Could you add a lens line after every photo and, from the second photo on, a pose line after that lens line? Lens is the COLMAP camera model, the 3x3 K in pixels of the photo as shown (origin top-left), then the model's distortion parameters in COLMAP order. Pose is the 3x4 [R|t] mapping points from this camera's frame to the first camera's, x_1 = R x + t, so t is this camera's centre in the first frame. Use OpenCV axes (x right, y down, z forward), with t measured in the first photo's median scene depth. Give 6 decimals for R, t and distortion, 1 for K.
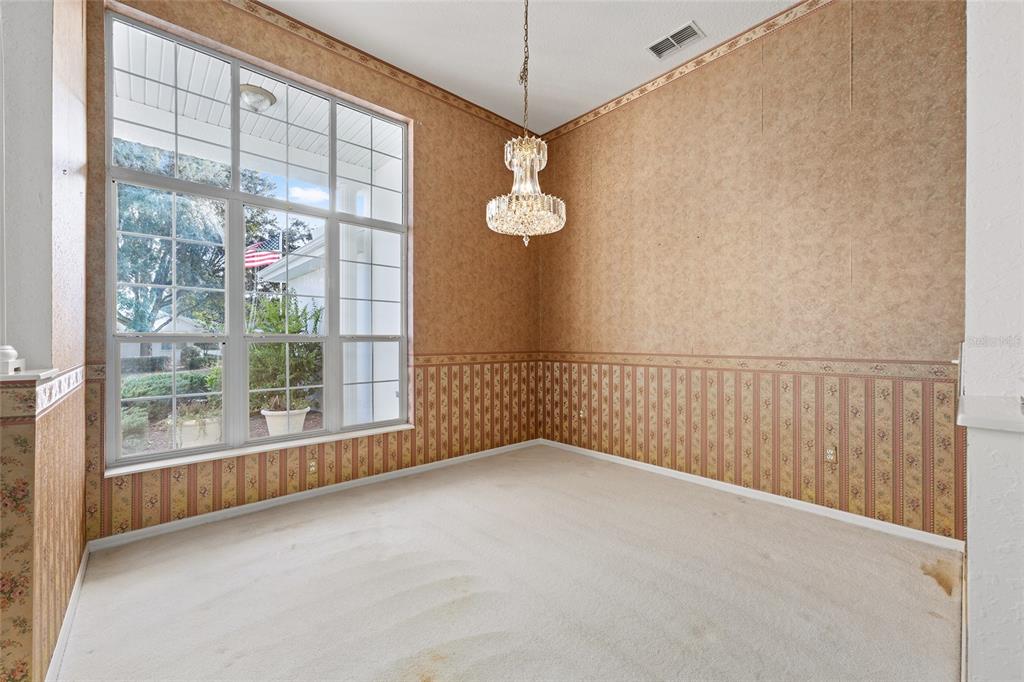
lens RADIAL K [[410.0, 0, 516.0], [0, 410.0, 339.9], [0, 0, 1]] dist [-0.003519, 0.001208]
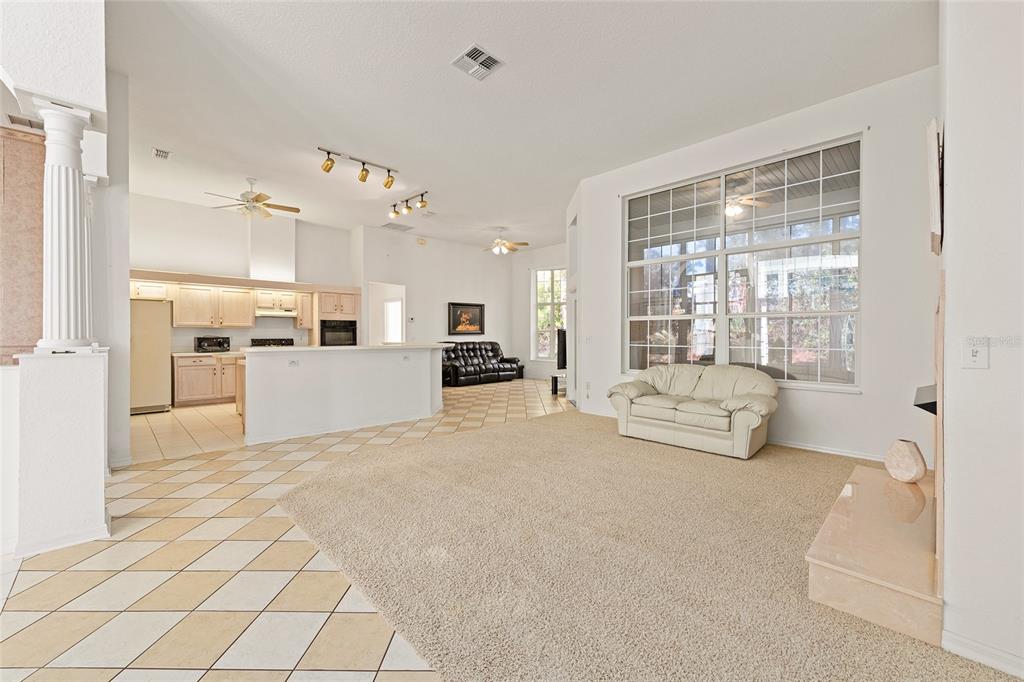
lens RADIAL K [[410.0, 0, 512.3], [0, 410.0, 337.3], [0, 0, 1]] dist [-0.003519, 0.001208]
pose [[-0.035220, -0.005317, 0.999365, -0.780623], [-0.004122, 0.999978, 0.005175, -0.005505], [-0.999371, -0.003937, -0.035241, -0.864327]]
